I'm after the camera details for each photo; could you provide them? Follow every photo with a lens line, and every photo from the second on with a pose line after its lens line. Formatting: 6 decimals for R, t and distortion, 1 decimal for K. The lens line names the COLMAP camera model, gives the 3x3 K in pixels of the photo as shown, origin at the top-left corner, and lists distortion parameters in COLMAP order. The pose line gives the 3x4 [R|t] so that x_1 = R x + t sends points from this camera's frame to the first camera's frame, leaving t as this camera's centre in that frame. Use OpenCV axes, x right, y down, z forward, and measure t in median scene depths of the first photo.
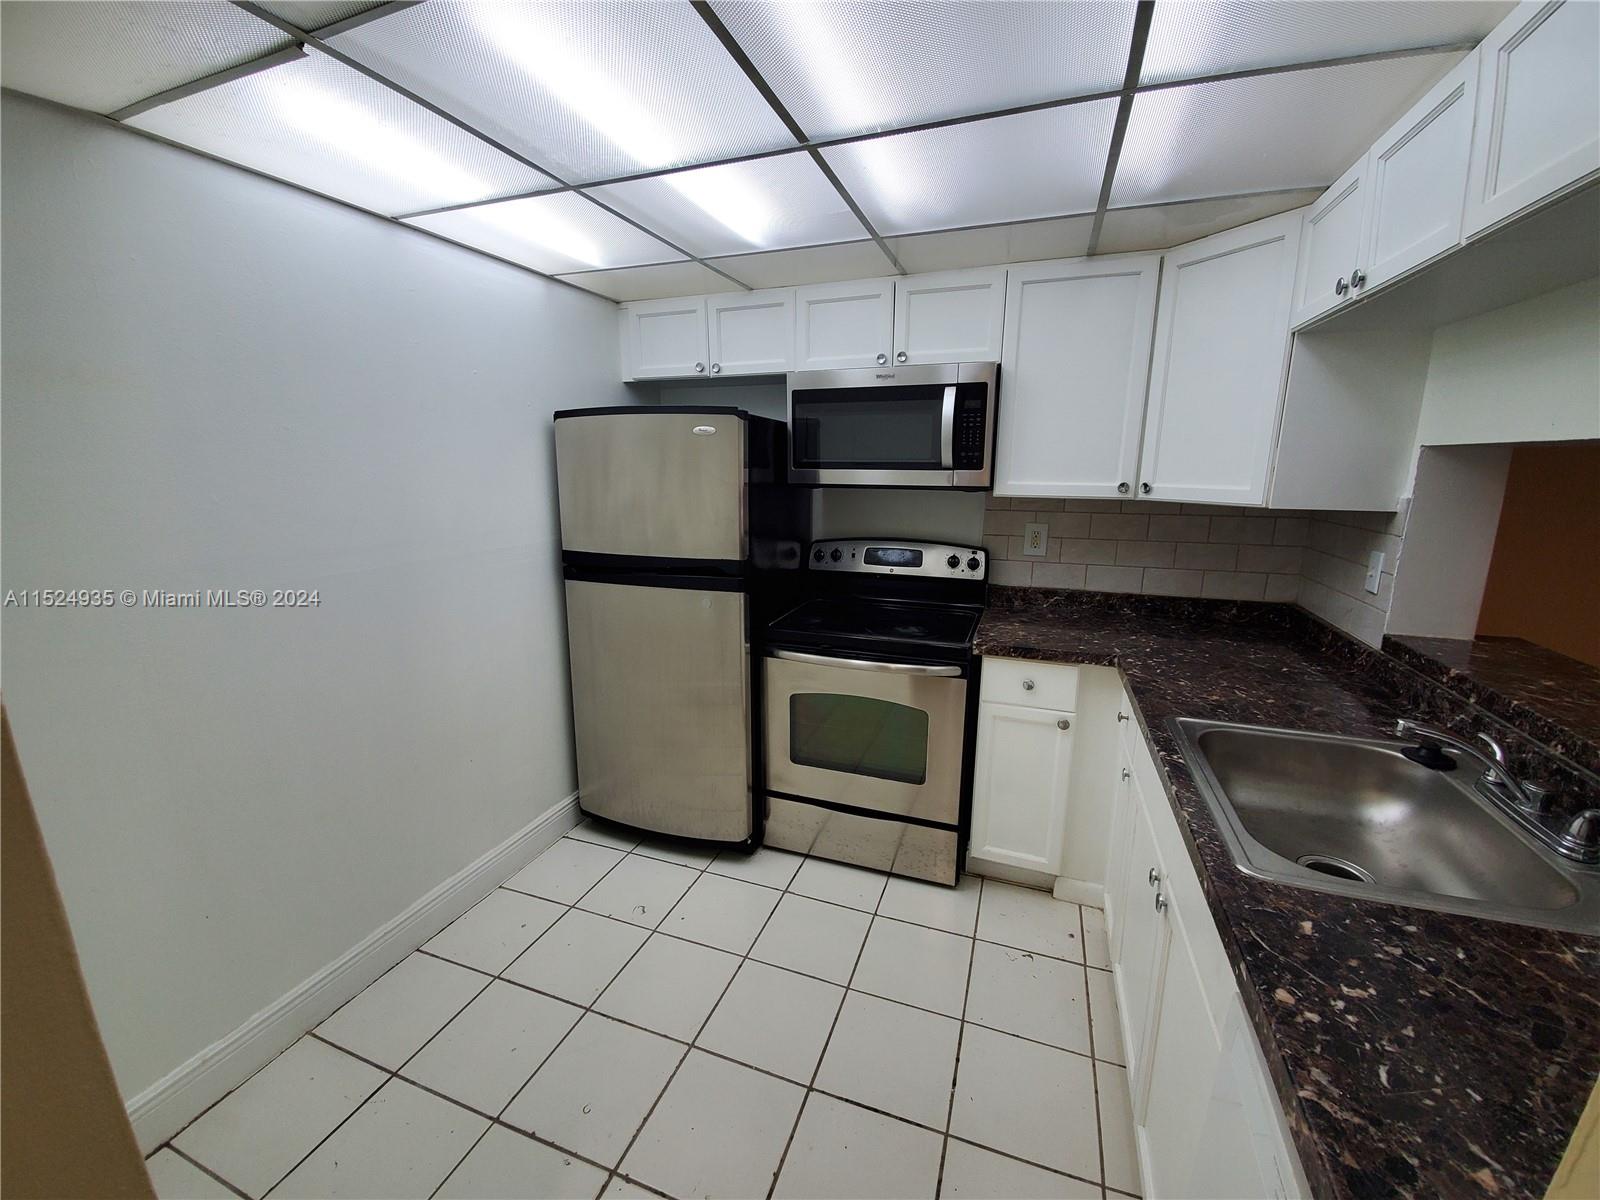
lens RADIAL K [[627.5, 0, 803.9], [0, 627.5, 597.2], [0, 0, 1]] dist [0.000736, -0.007219]
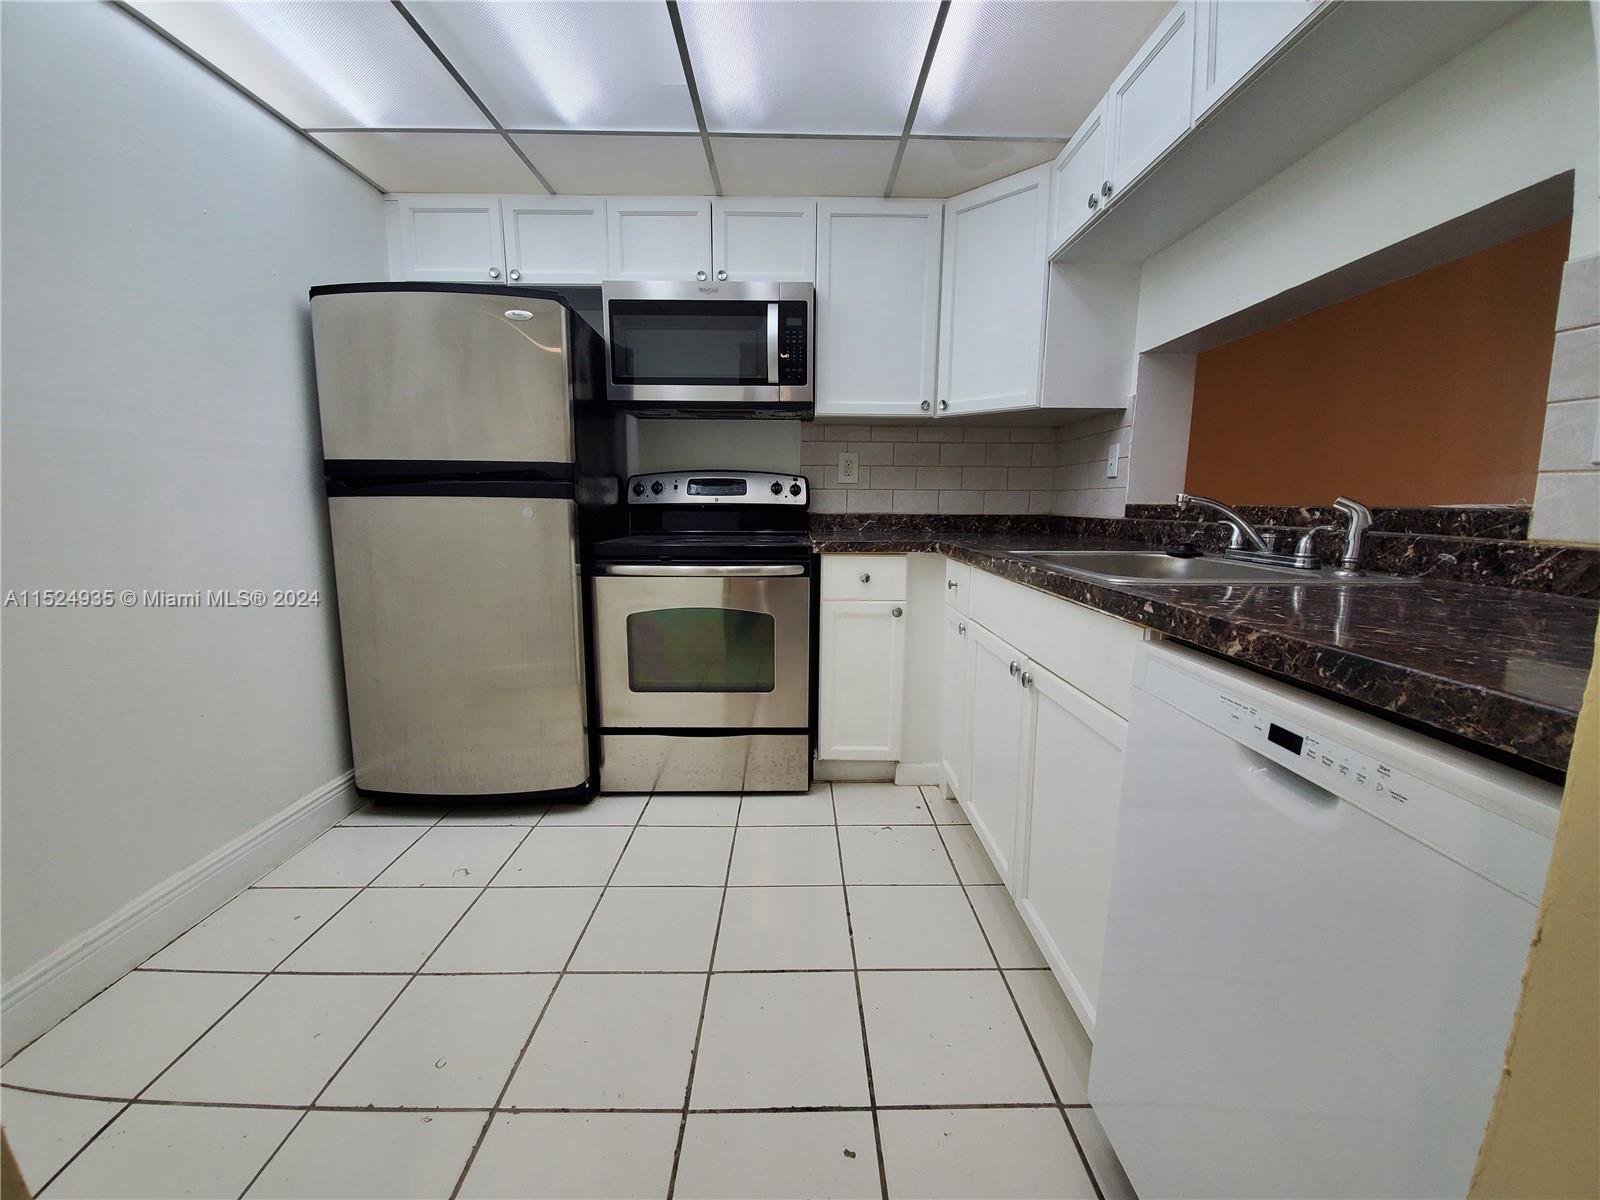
lens RADIAL K [[627.5, 0, 803.9], [0, 627.5, 597.2], [0, 0, 1]] dist [0.000736, -0.007219]
pose [[0.933444, -0.050620, 0.355133, -0.109041], [0.069021, 0.996840, -0.039330, 0.188633], [-0.352020, 0.061224, 0.933988, 0.037131]]
